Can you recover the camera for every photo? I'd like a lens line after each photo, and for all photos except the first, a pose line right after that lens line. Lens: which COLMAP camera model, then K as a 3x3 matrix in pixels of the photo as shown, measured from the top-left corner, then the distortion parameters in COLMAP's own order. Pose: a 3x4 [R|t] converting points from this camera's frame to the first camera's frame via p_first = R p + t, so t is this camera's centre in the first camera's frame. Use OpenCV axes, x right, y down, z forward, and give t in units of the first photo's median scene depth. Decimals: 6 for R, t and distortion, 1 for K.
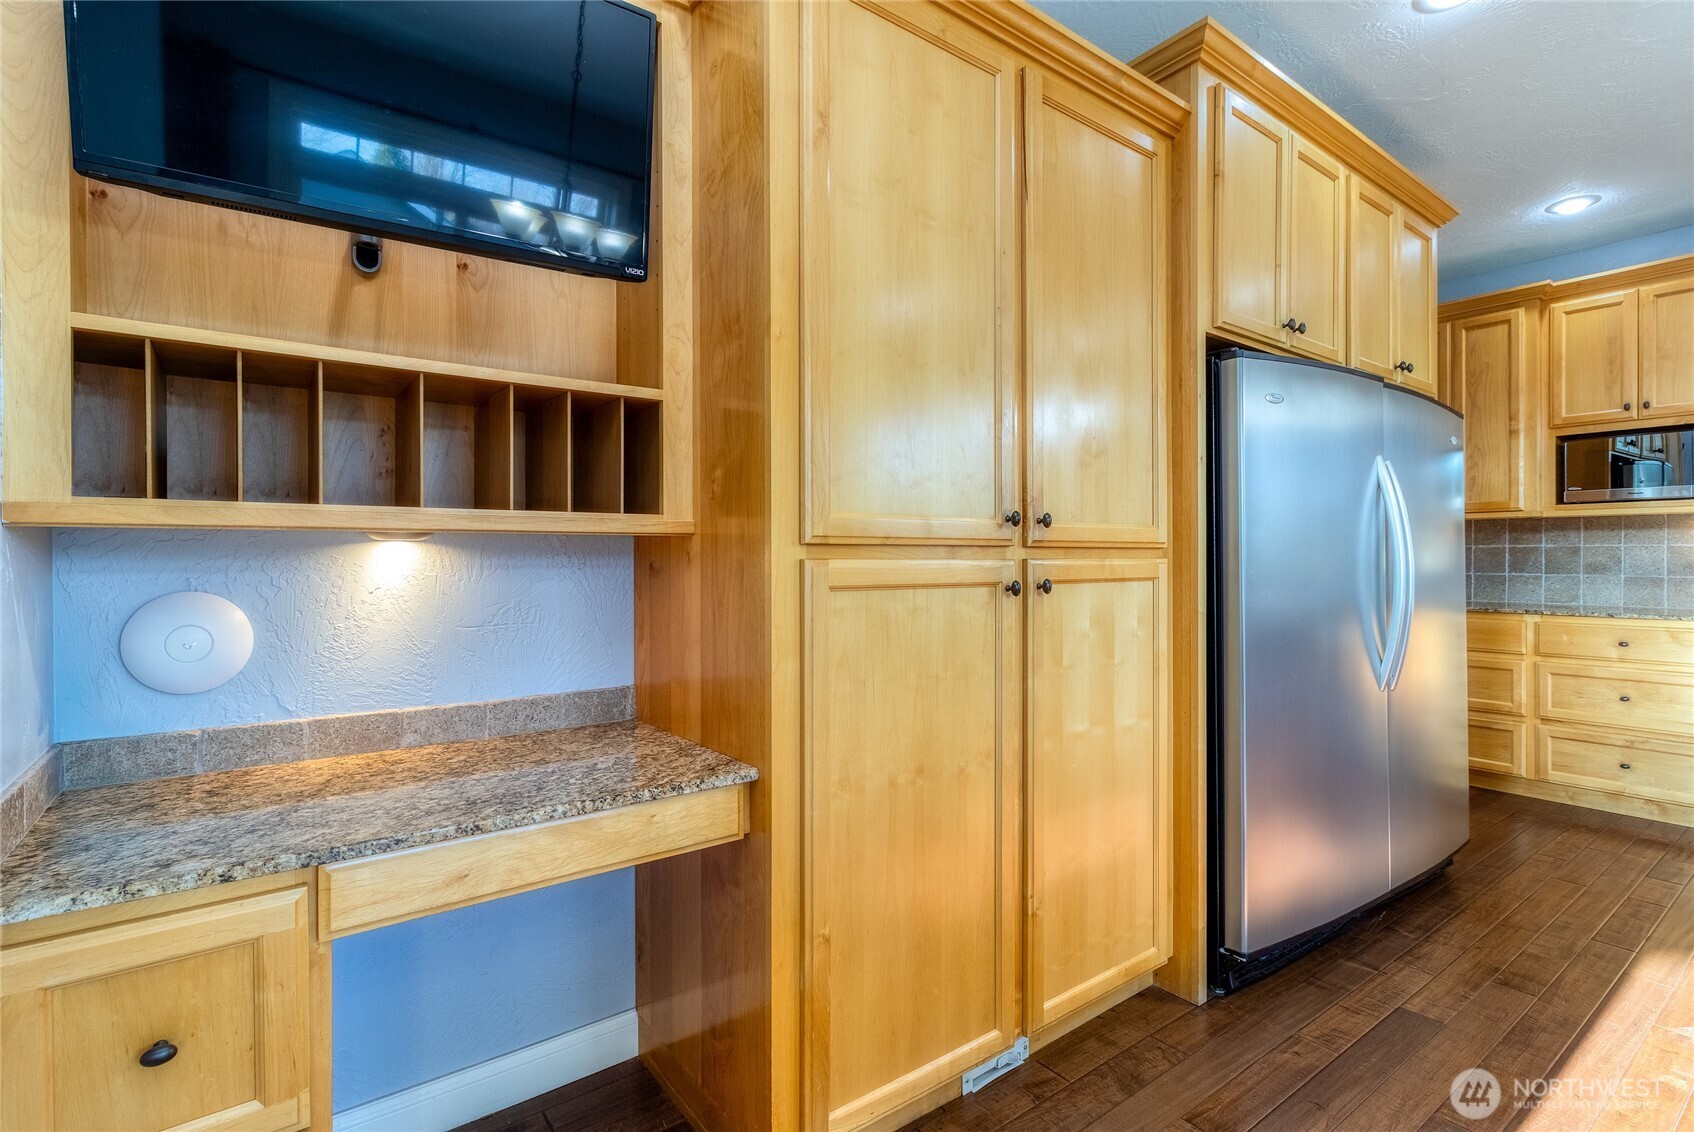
lens RADIAL K [[796.3, 0, 851.8], [0, 796.3, 563.8], [0, 0, 1]] dist [0.007153, -0.003076]
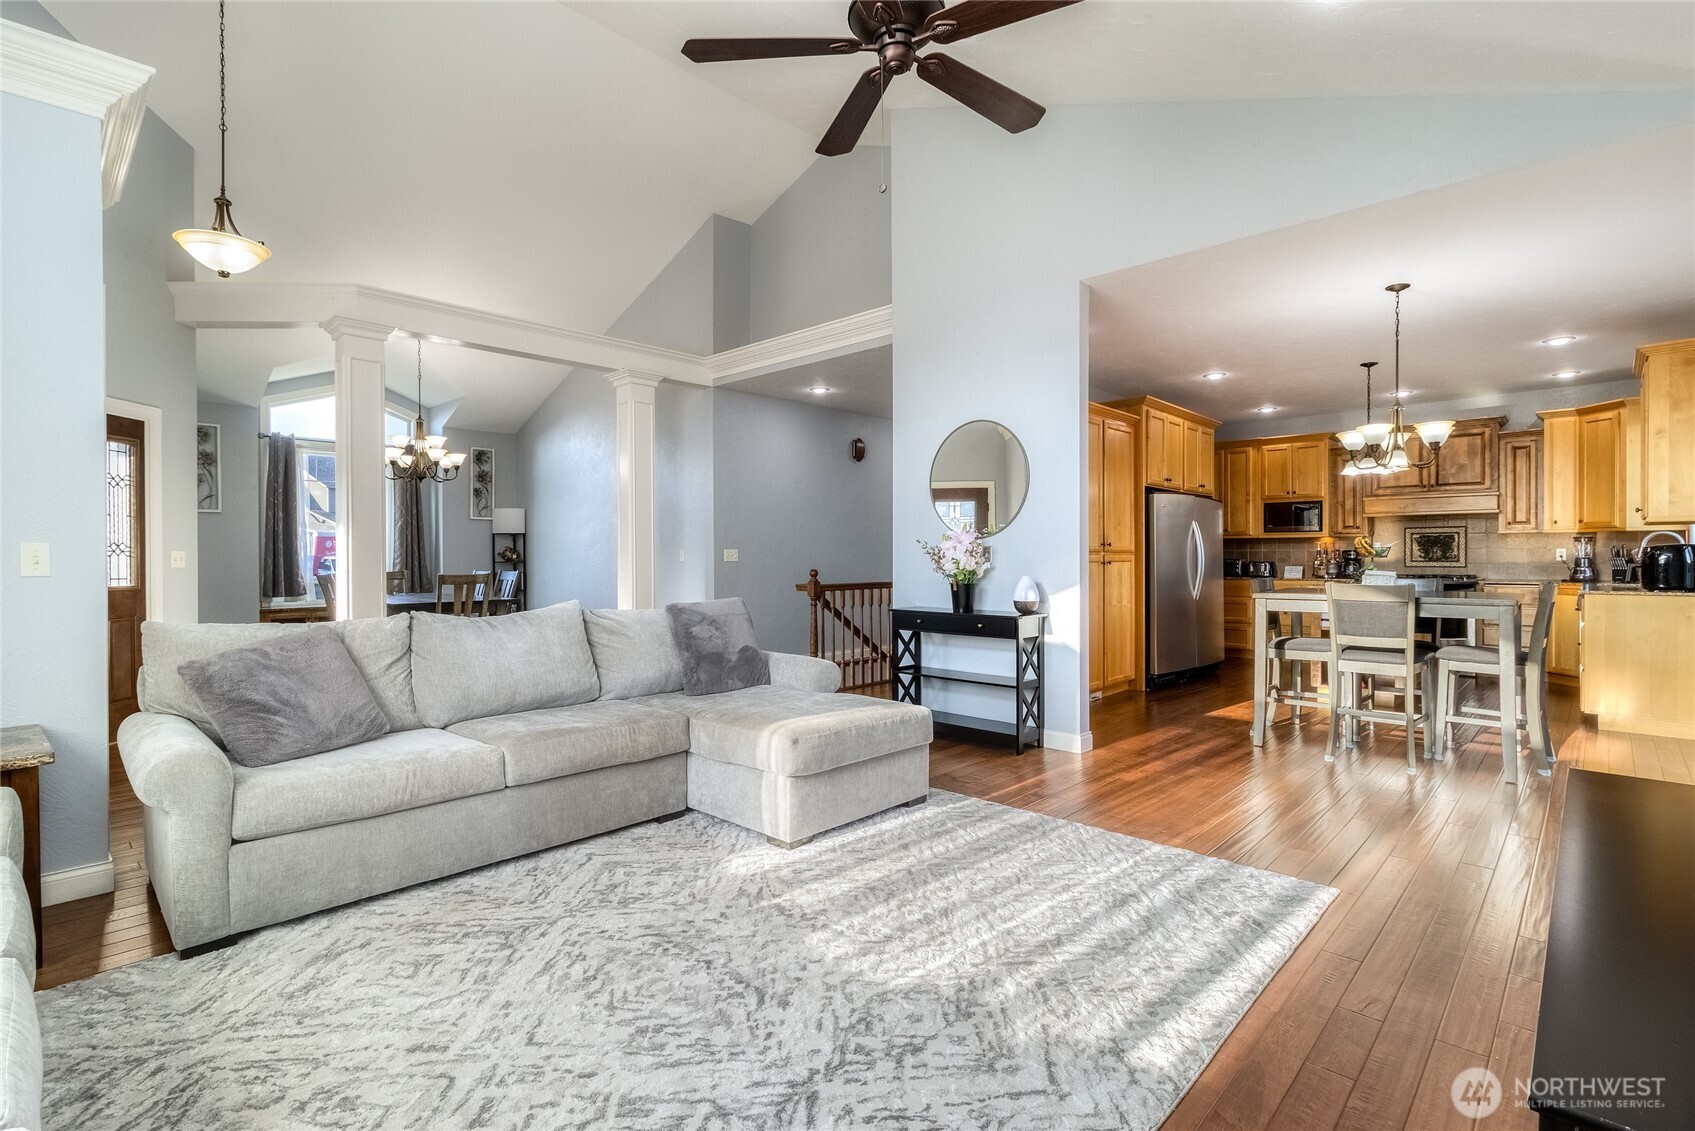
lens RADIAL K [[796.7, 0, 834.8], [0, 796.7, 560.5], [0, 0, 1]] dist [0.007153, -0.003076]
pose [[0.987175, 0.002947, 0.159612, -0.759528], [-0.002890, 0.999996, -0.000594, 0.011841], [-0.159613, 0.000125, 0.987180, -1.152626]]
